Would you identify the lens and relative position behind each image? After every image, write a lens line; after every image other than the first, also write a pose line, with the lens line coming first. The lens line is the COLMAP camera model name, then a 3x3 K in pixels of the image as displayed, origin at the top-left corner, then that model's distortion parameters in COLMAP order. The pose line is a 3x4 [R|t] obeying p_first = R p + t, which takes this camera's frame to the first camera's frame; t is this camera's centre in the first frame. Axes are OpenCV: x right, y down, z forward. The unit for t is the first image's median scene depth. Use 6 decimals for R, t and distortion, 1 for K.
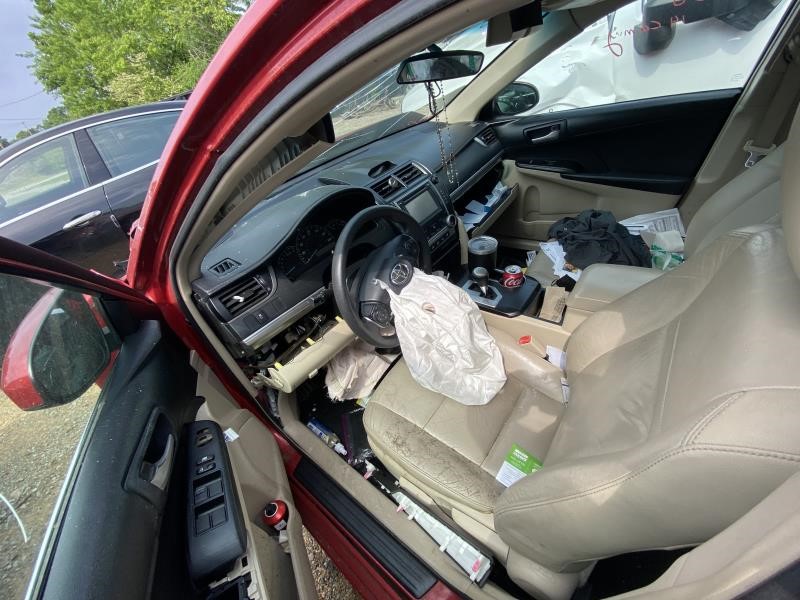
lens RADIAL K [[321.0, 0, 400.0], [0, 321.0, 300.0], [0, 0, 1]] dist [0.024253, -0.021275]
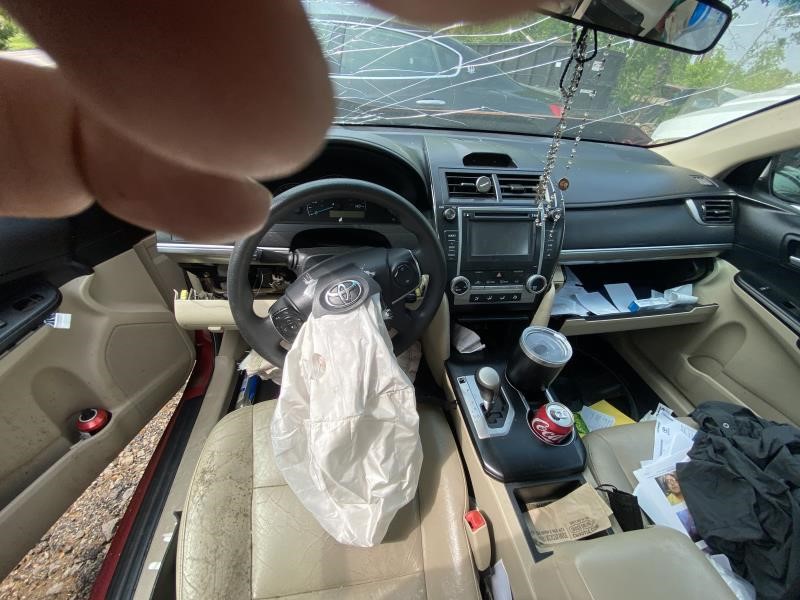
lens RADIAL K [[321.0, 0, 400.0], [0, 321.0, 300.0], [0, 0, 1]] dist [0.024253, -0.021275]
pose [[0.705587, 0.605490, -0.368141, 0.189305], [-0.589058, 0.789953, 0.170253, -0.145247], [0.393901, 0.096728, 0.914049, 0.268247]]
